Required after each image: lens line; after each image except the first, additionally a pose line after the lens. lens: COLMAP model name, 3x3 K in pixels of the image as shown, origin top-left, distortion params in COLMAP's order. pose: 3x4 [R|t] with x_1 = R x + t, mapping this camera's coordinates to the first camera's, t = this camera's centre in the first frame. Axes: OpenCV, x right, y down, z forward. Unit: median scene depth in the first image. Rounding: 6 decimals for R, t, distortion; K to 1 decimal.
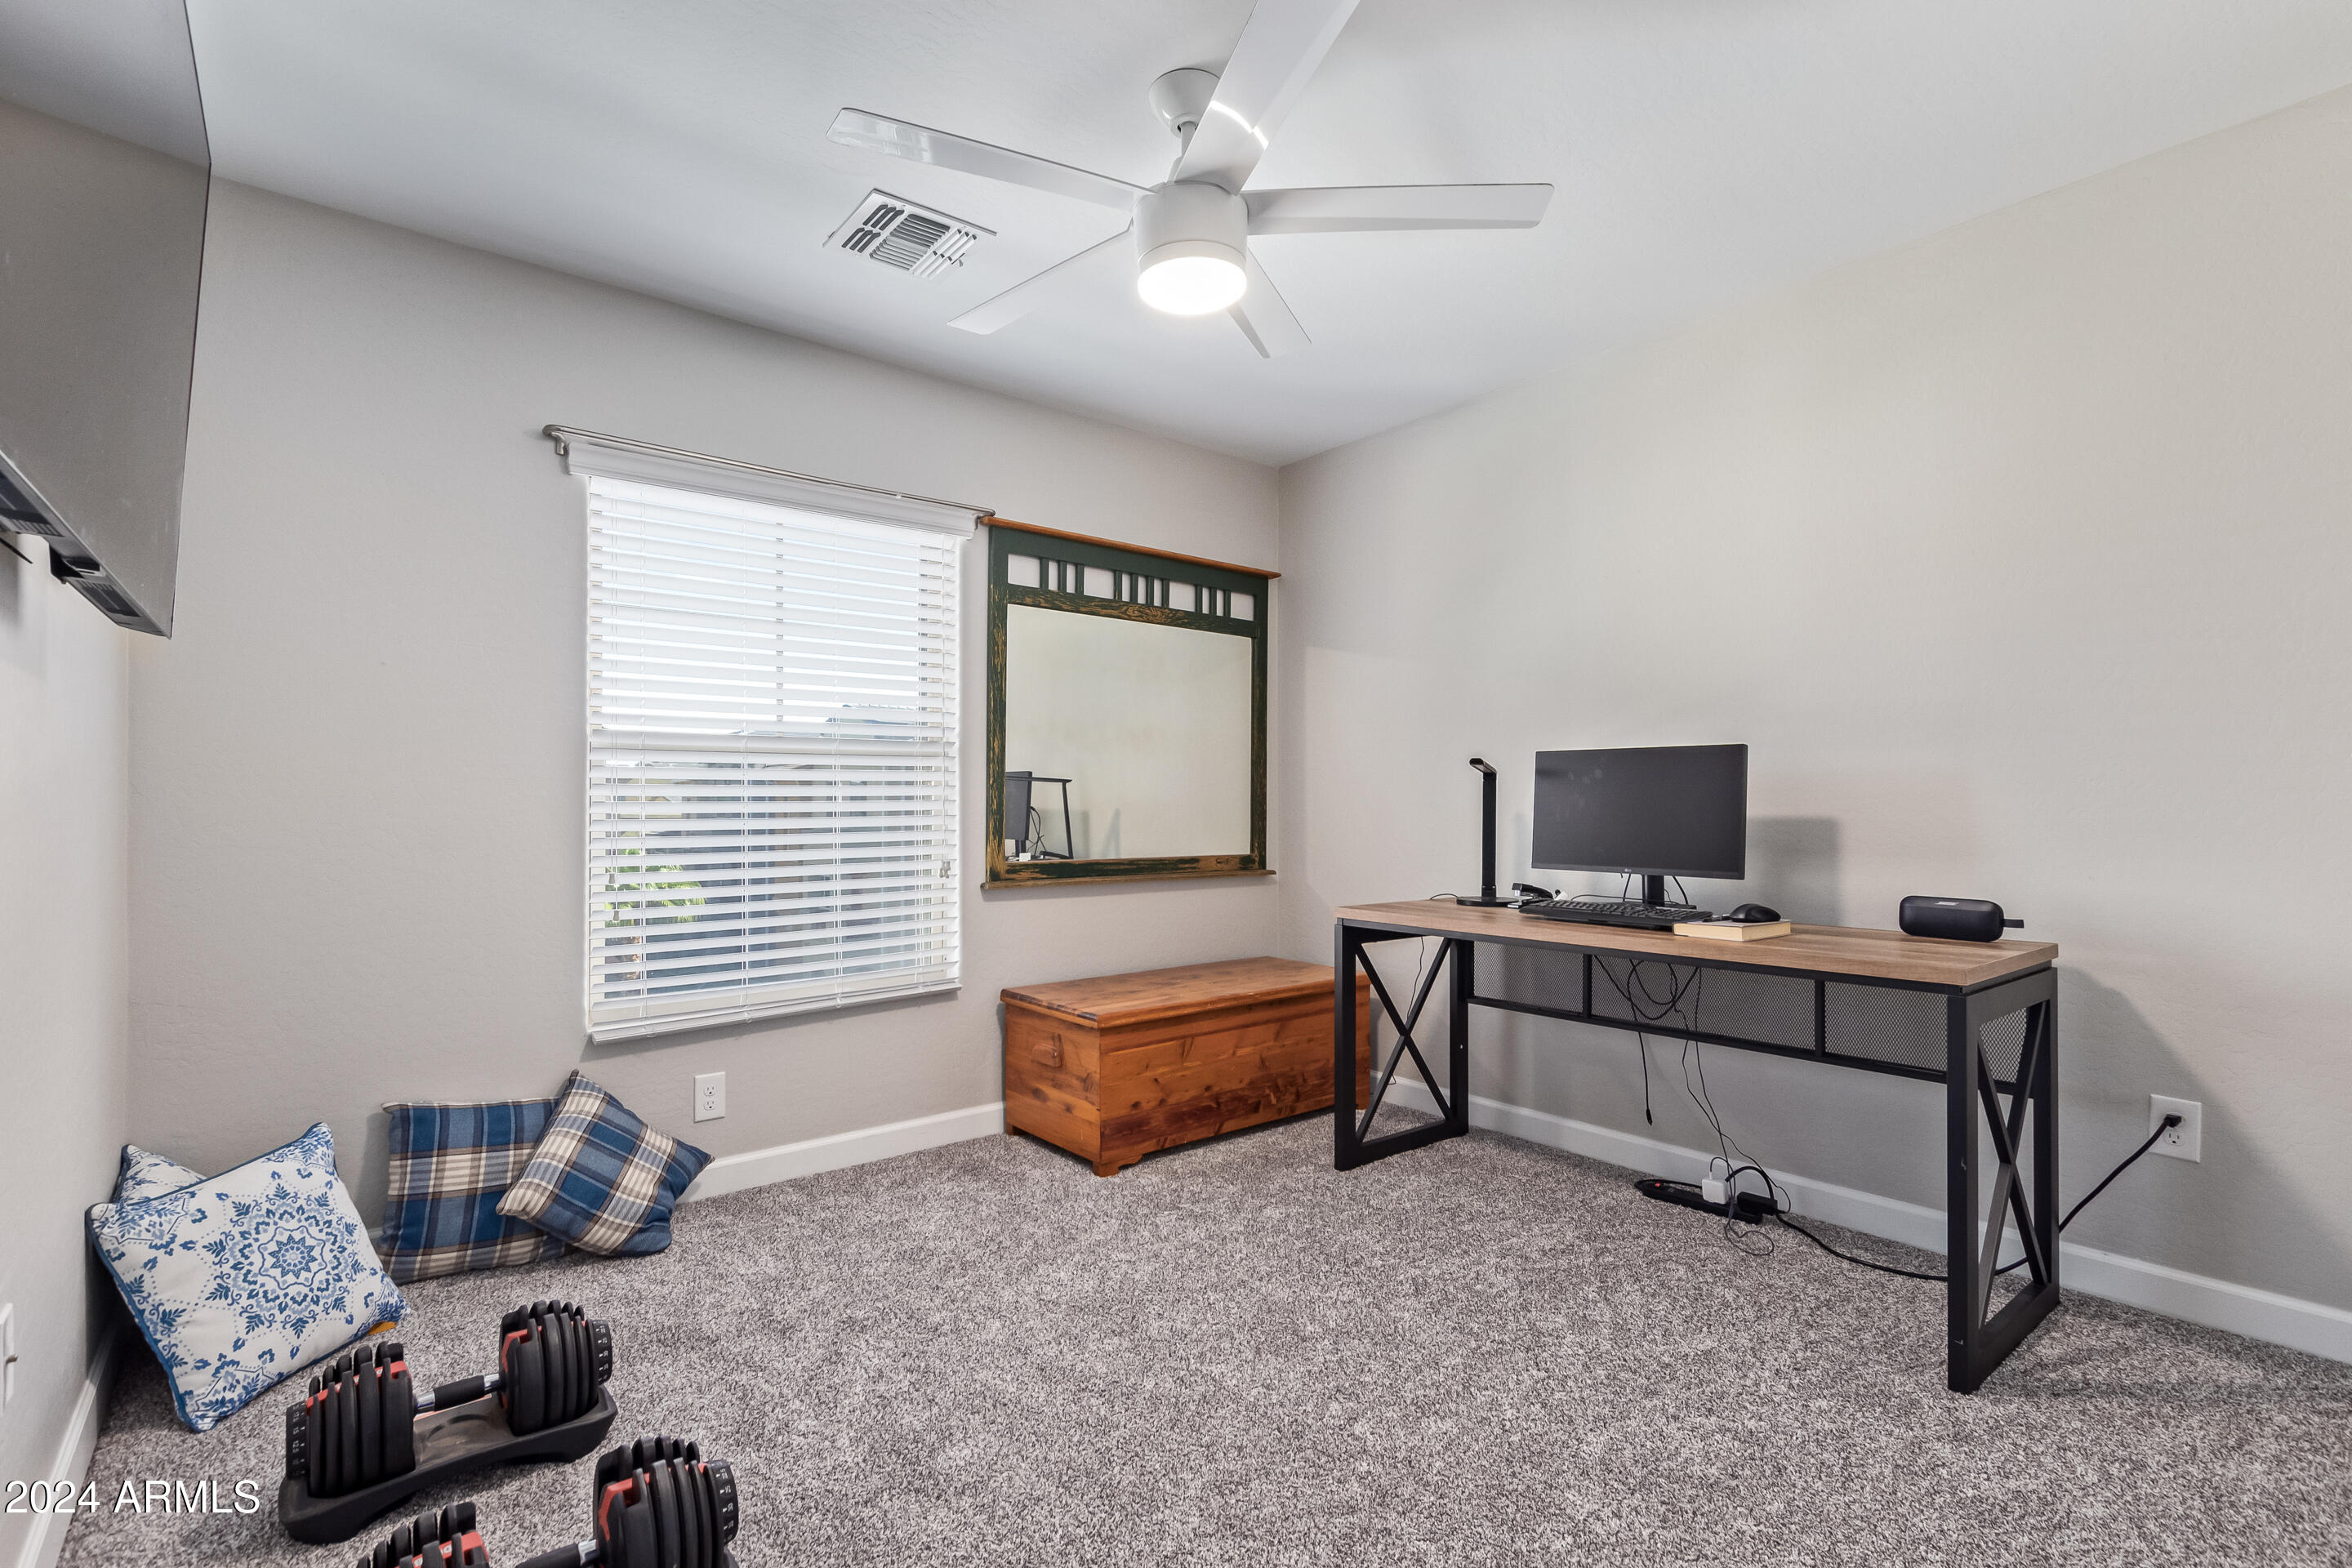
lens RADIAL K [[1079.3, 0, 1187.3], [0, 1079.3, 783.0], [0, 0, 1]] dist [-0.013257, 0.001070]
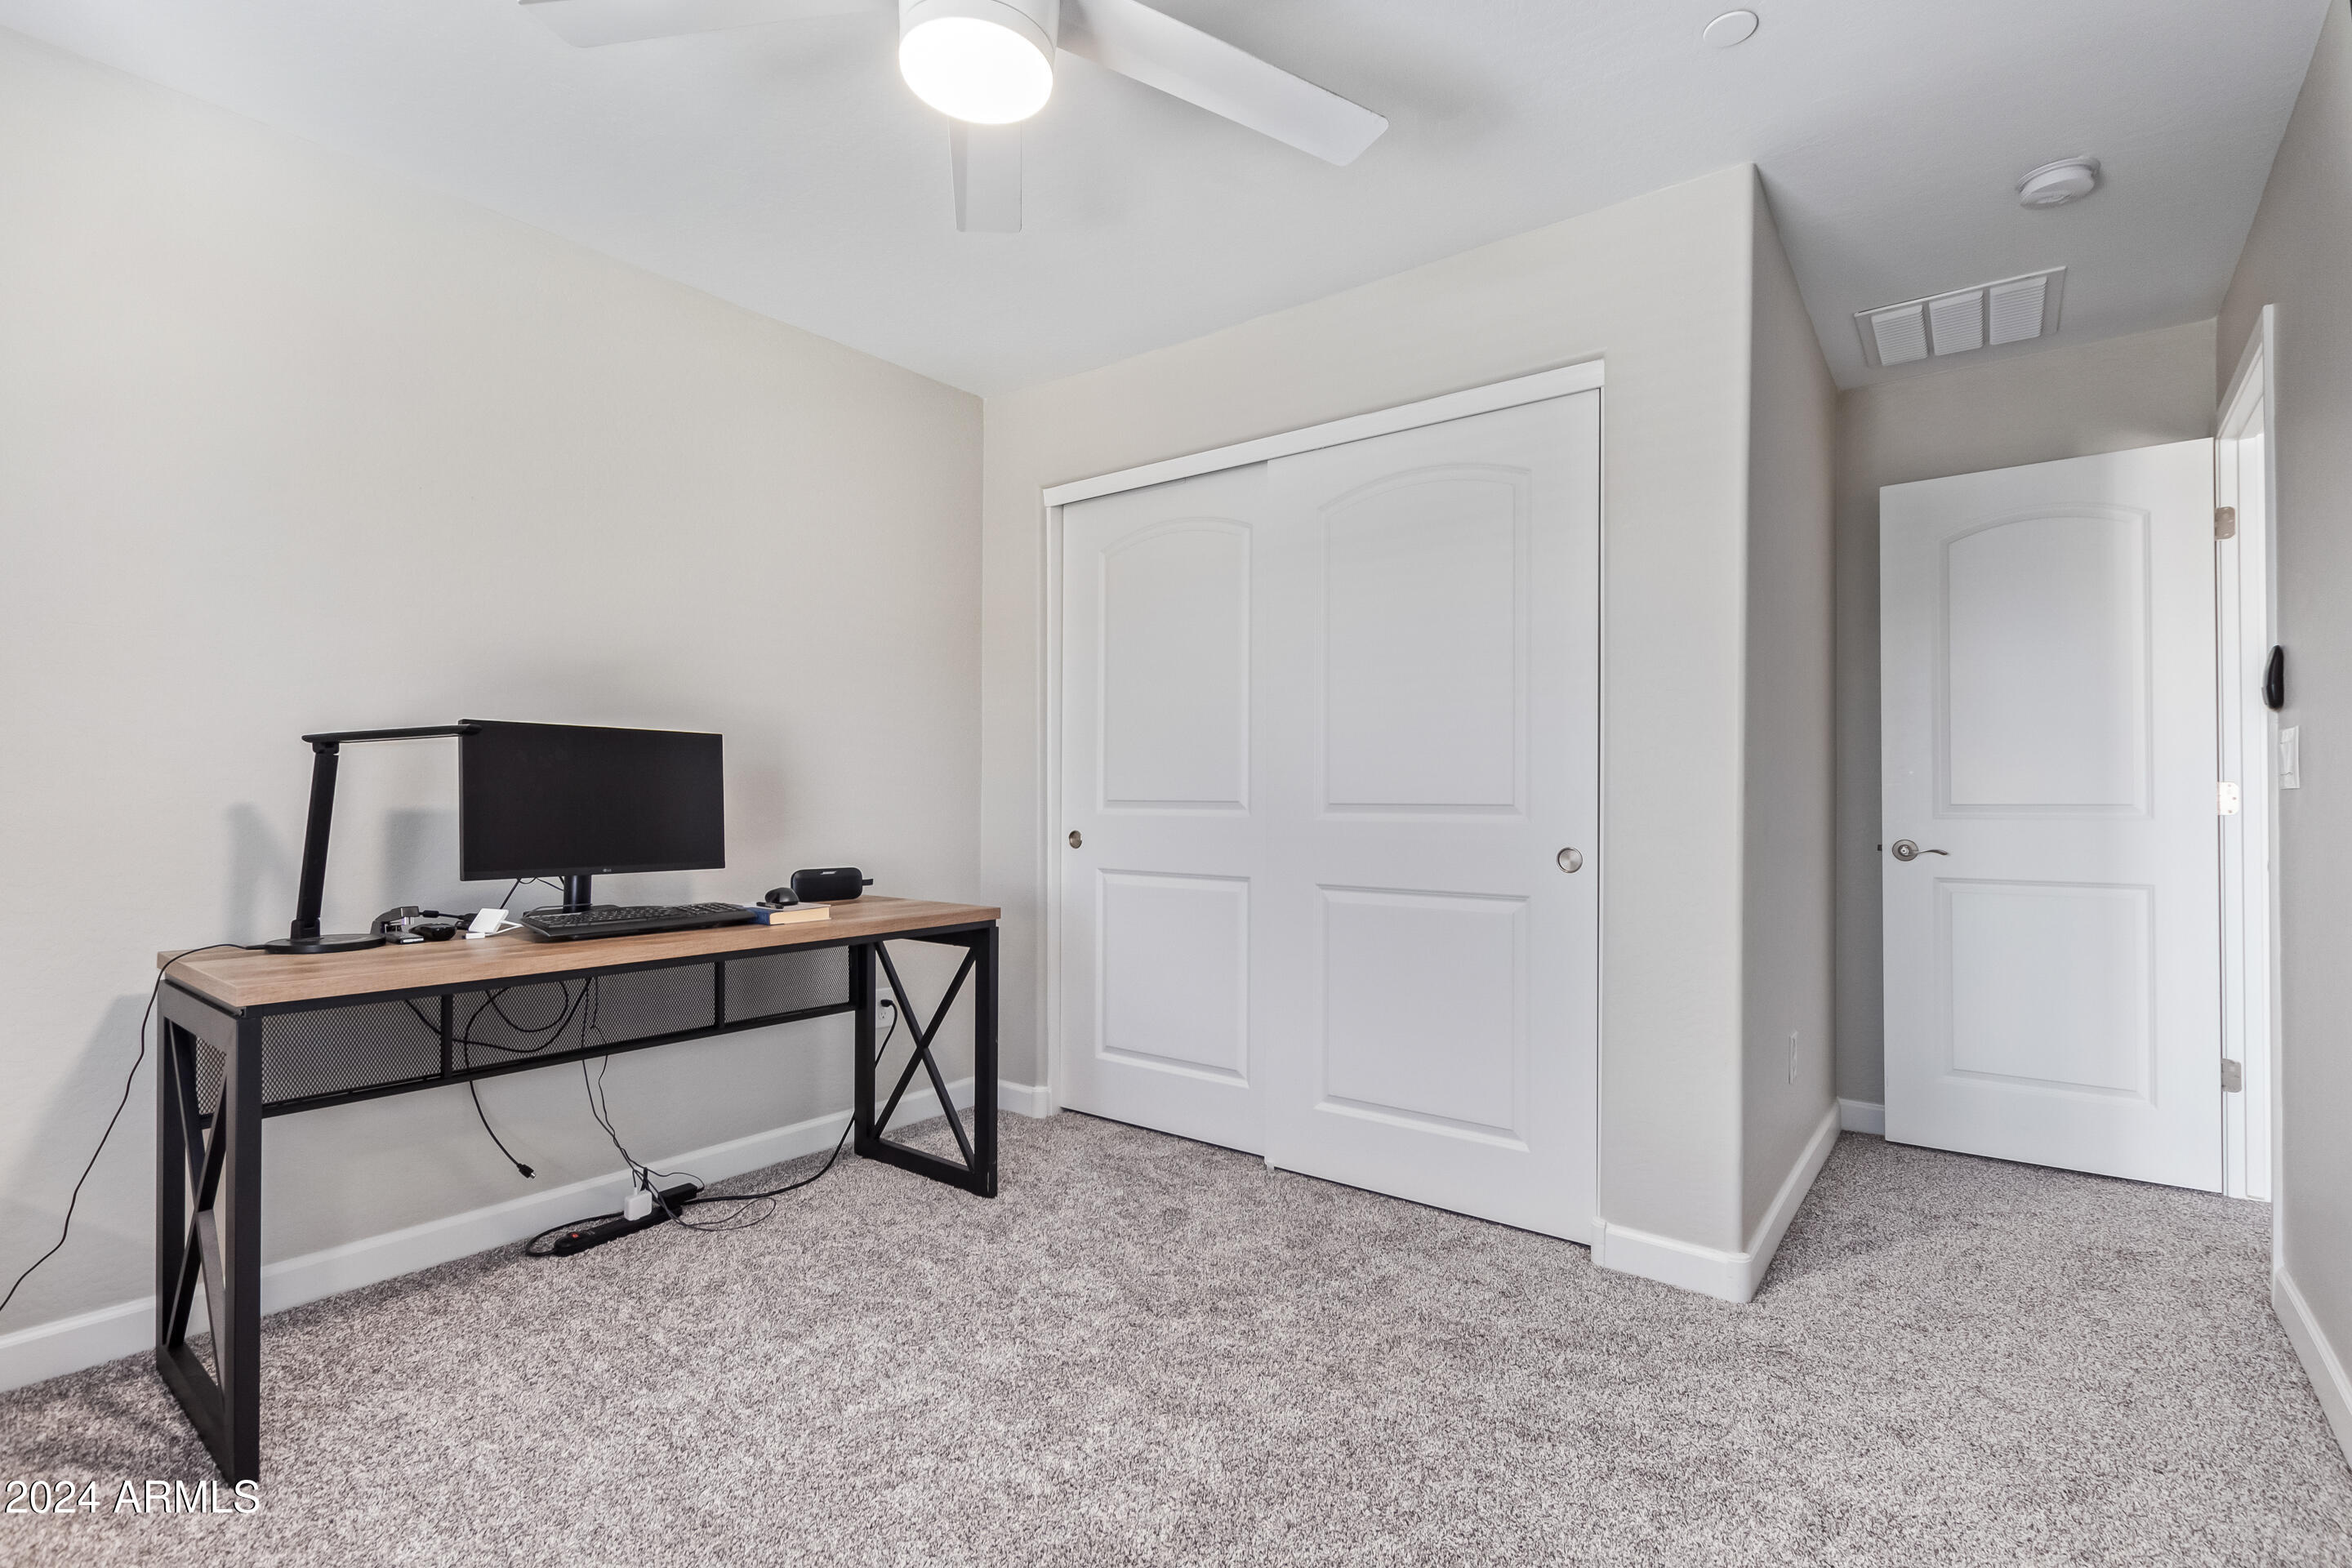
lens RADIAL K [[1079.3, 0, 1187.5], [0, 1079.3, 798.9], [0, 0, 1]] dist [-0.013257, 0.001070]
pose [[-0.238394, 0.009643, 0.971121, -0.533543], [-0.005593, 0.999920, -0.011302, 0.030267], [-0.971152, -0.008126, -0.238322, 0.747157]]
